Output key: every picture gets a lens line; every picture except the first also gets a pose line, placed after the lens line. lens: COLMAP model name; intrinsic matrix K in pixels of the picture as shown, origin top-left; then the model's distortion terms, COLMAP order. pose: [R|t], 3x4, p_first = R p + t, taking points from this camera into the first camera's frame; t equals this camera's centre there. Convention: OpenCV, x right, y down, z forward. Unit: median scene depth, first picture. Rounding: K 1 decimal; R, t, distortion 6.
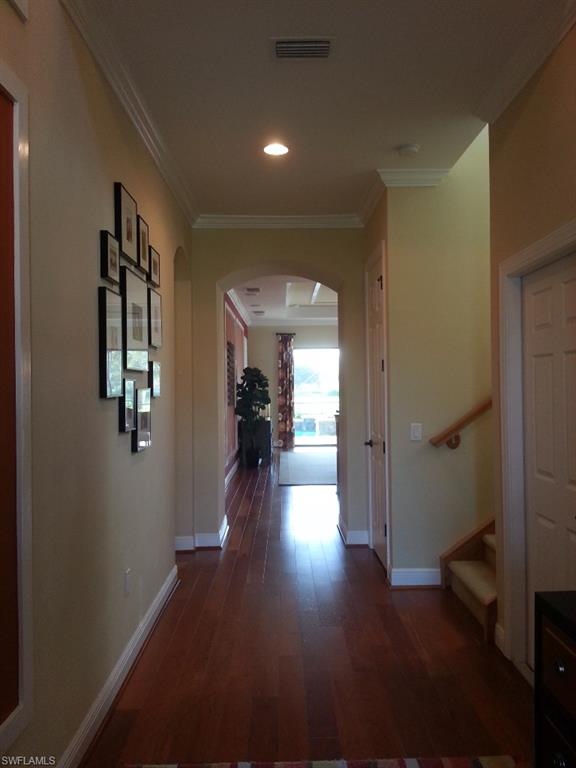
lens RADIAL K [[643.6, 0, 288.1], [0, 643.6, 384.5], [0, 0, 1]] dist [-0.007054, -0.003097]
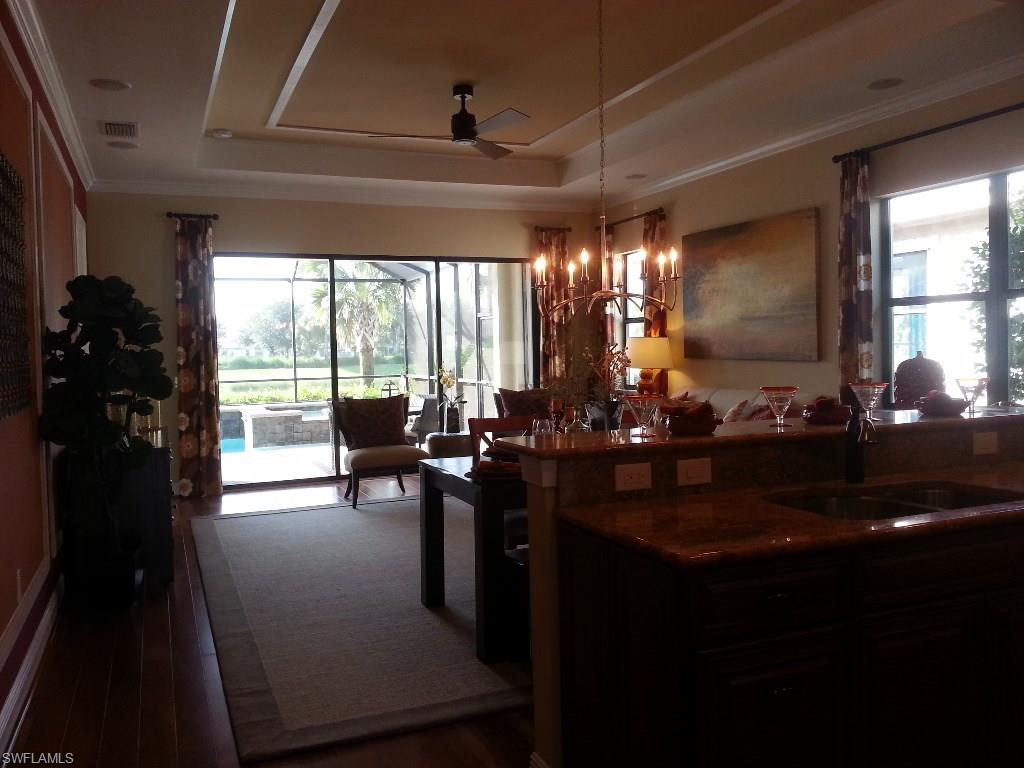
lens RADIAL K [[858.1, 0, 510.8], [0, 858.1, 381.3], [0, 0, 1]] dist [-0.007054, -0.003097]
pose [[0.926551, -0.025603, 0.375298, -0.028843], [0.012415, 0.999219, 0.037517, 0.009026], [-0.375965, -0.030102, 0.926145, 0.534975]]
